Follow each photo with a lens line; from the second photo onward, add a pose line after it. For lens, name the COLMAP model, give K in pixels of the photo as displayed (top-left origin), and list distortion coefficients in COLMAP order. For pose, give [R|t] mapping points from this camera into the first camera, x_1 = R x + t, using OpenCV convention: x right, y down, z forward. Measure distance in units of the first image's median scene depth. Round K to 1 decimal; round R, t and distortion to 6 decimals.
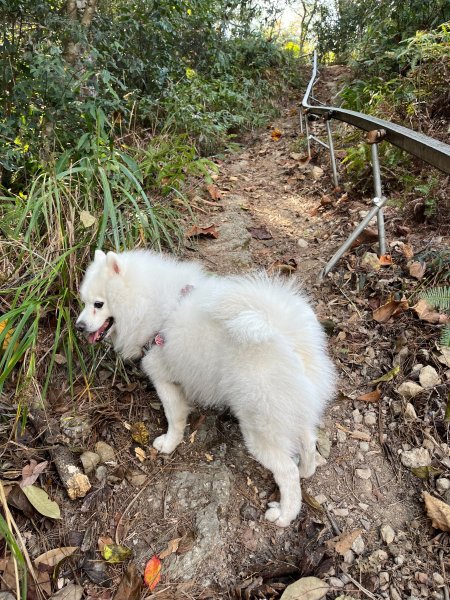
lens RADIAL K [[442.5, 0, 228.2], [0, 442.5, 300.0], [0, 0, 1]] dist [0.067629, -0.097971]
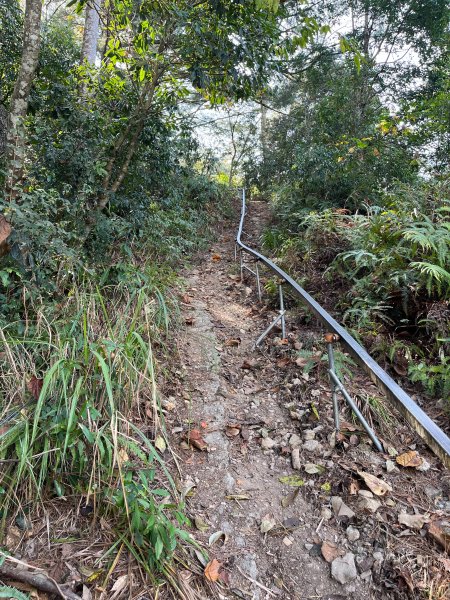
lens RADIAL K [[425.0, 0, 225.0], [0, 425.0, 300.0], [0, 0, 1]] dist [0.225933, -0.082517]
pose [[0.983492, 0.085010, 0.159742, -0.262215], [-0.047558, 0.973177, -0.225090, 0.196370], [-0.174592, 0.213777, 0.961154, -0.942791]]
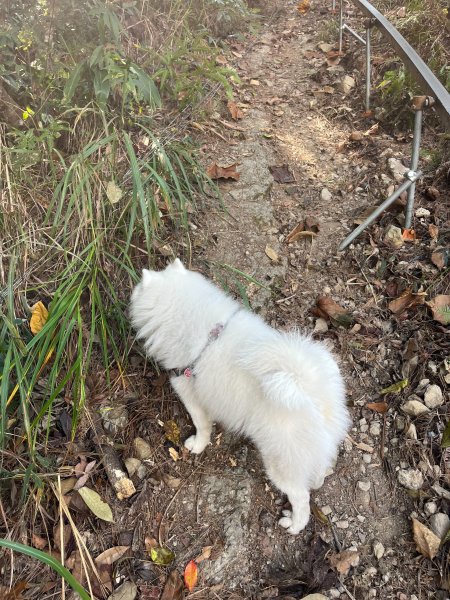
lens RADIAL K [[442.5, 0, 228.2], [0, 442.5, 300.0], [0, 0, 1]] dist [0.067629, -0.097971]
pose [[0.998066, 0.061236, 0.010700, -0.056897], [-0.061786, 0.958224, 0.279266, -0.227048], [0.006848, -0.279387, 0.960154, 0.000897]]
